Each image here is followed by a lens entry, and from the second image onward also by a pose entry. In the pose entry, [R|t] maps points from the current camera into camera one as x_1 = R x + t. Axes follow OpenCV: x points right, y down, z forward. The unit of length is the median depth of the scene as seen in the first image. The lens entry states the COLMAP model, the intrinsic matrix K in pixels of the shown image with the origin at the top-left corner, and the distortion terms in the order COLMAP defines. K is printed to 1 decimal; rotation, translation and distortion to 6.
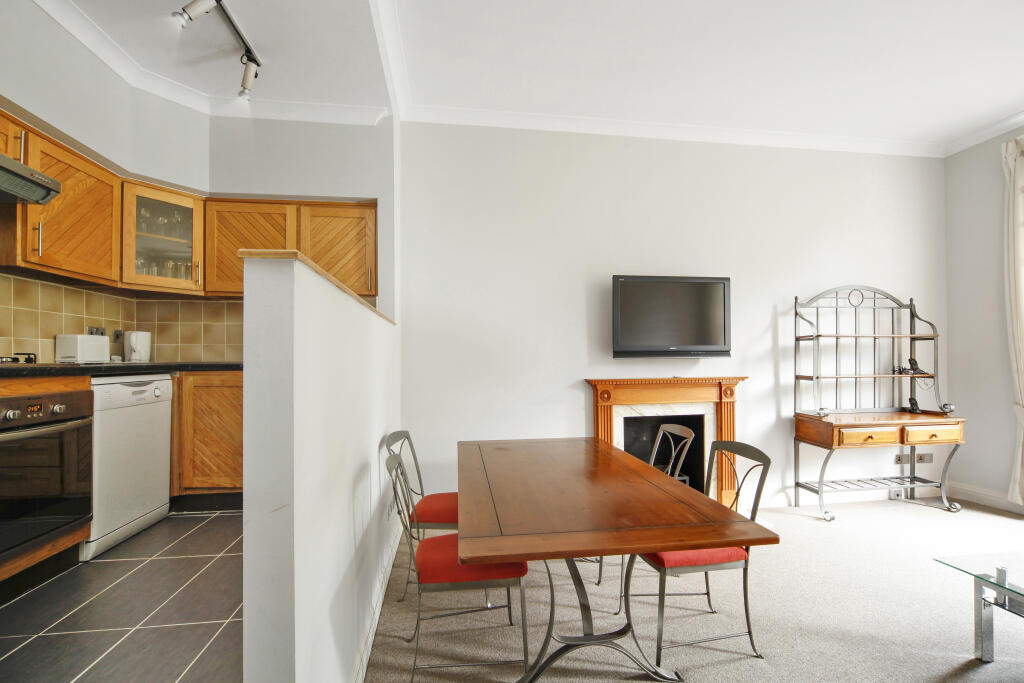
lens RADIAL K [[462.4, 0, 513.0], [0, 462.4, 359.4], [0, 0, 1]] dist [0.000109, 0.000624]
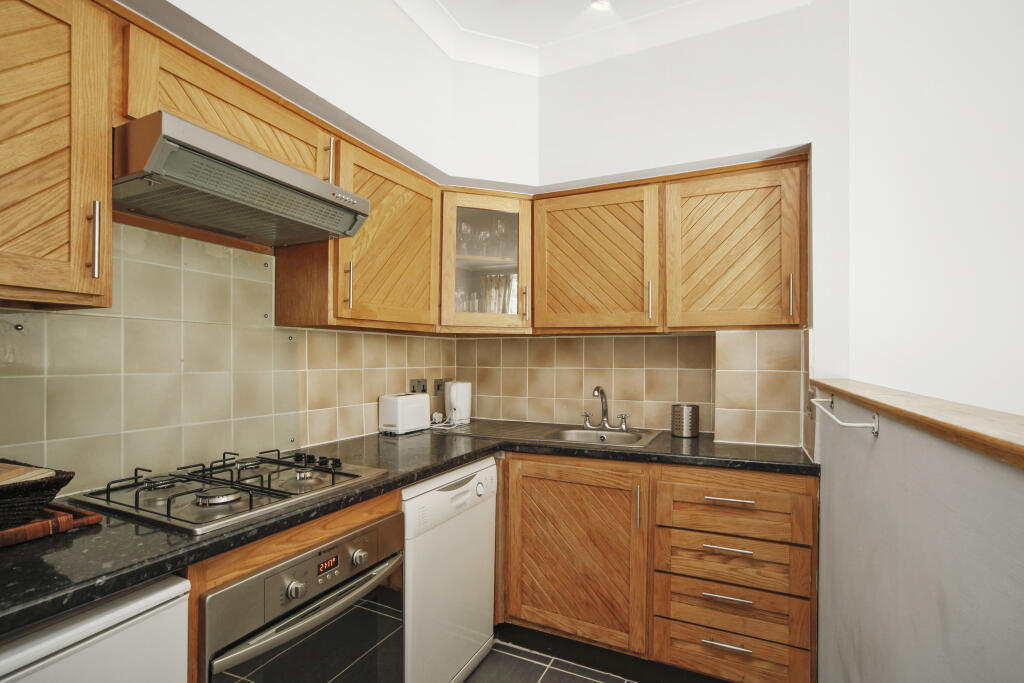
lens RADIAL K [[452.1, 0, 512.0], [0, 452.1, 341.5], [0, 0, 1]] dist [-0.043126, 0.000200]
pose [[0.842466, 0.000124, -0.538749, -0.350993], [0.000174, 1.000000, 0.000503, -0.138636], [0.538749, -0.000518, 0.842466, 0.440429]]
